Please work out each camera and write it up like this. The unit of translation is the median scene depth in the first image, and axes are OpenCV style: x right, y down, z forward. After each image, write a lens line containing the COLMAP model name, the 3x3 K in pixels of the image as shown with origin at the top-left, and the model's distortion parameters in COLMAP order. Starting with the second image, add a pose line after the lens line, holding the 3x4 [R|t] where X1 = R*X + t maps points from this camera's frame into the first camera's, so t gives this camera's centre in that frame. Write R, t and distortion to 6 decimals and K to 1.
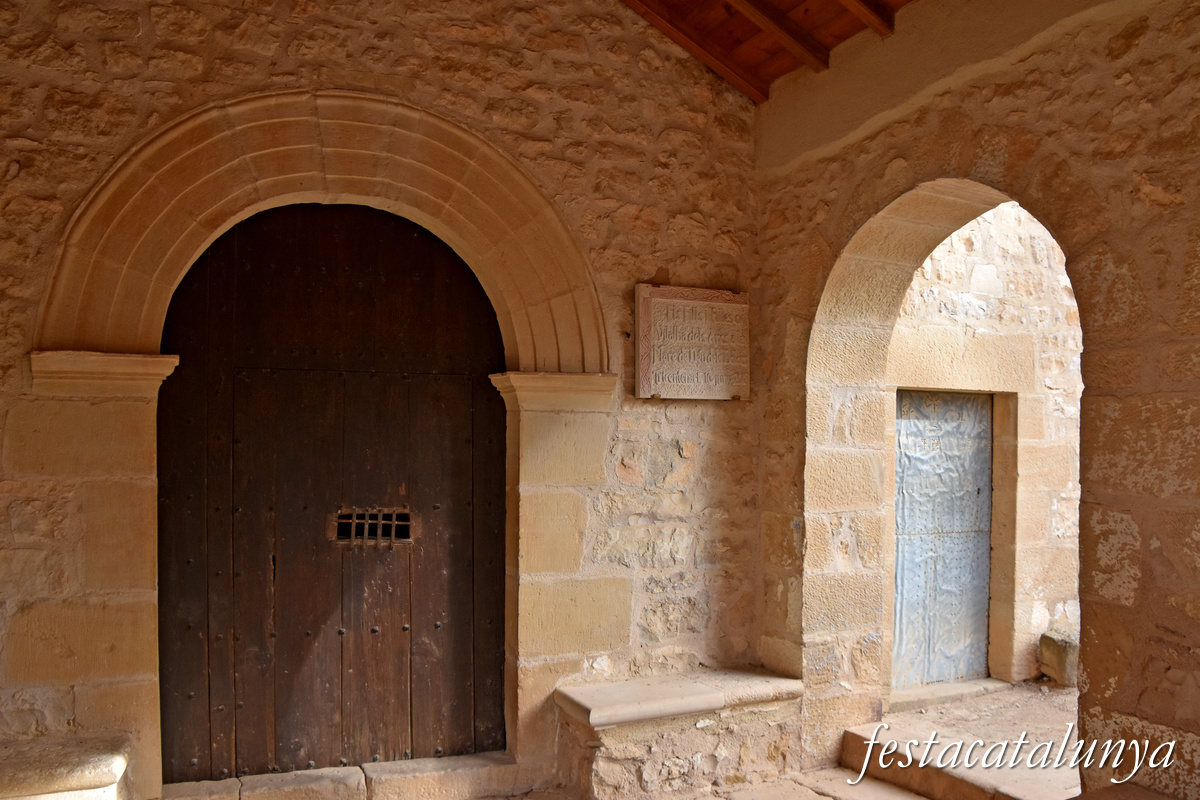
lens RADIAL K [[941.5, 0, 593.6], [0, 941.5, 403.7], [0, 0, 1]] dist [-0.149448, 0.076527]
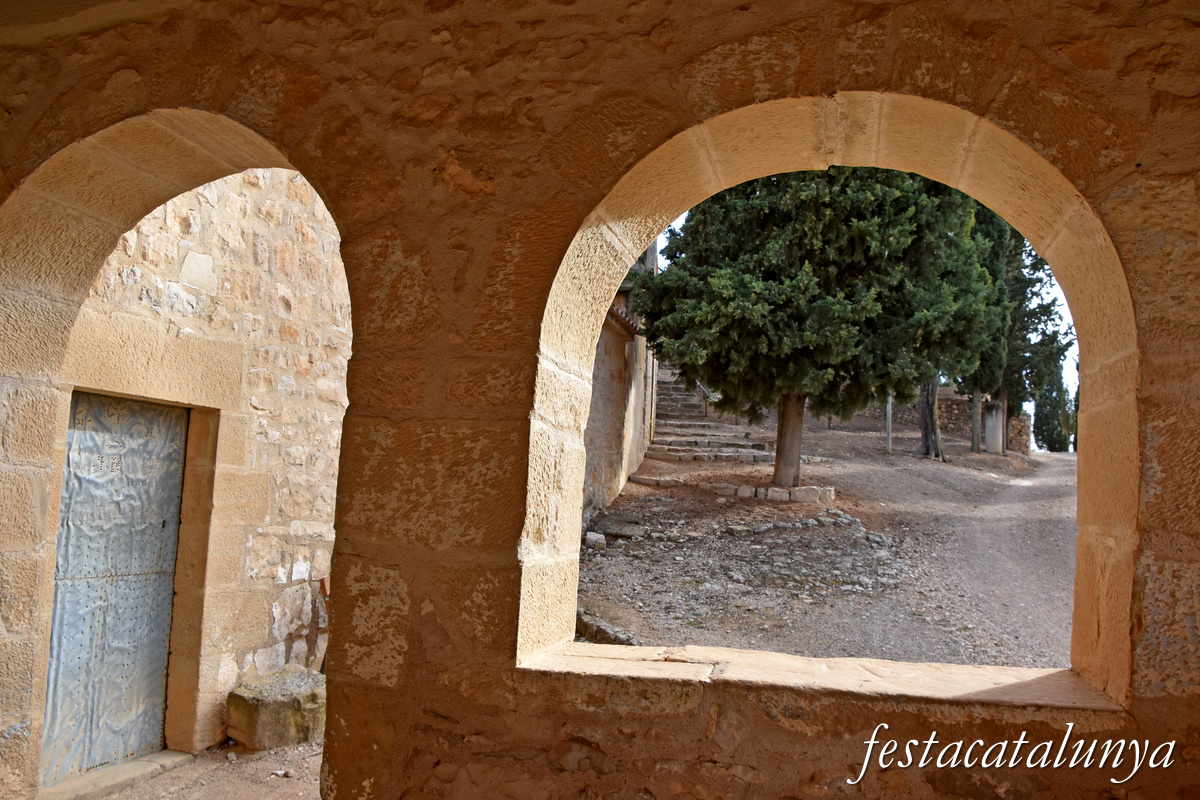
lens RADIAL K [[941.5, 0, 606.4], [0, 941.5, 408.2], [0, 0, 1]] dist [-0.149448, 0.076527]
pose [[0.640511, 0.091173, 0.762517, 0.052810], [-0.075983, 0.995579, -0.055214, 0.008684], [-0.764181, -0.022573, 0.644607, 0.222506]]
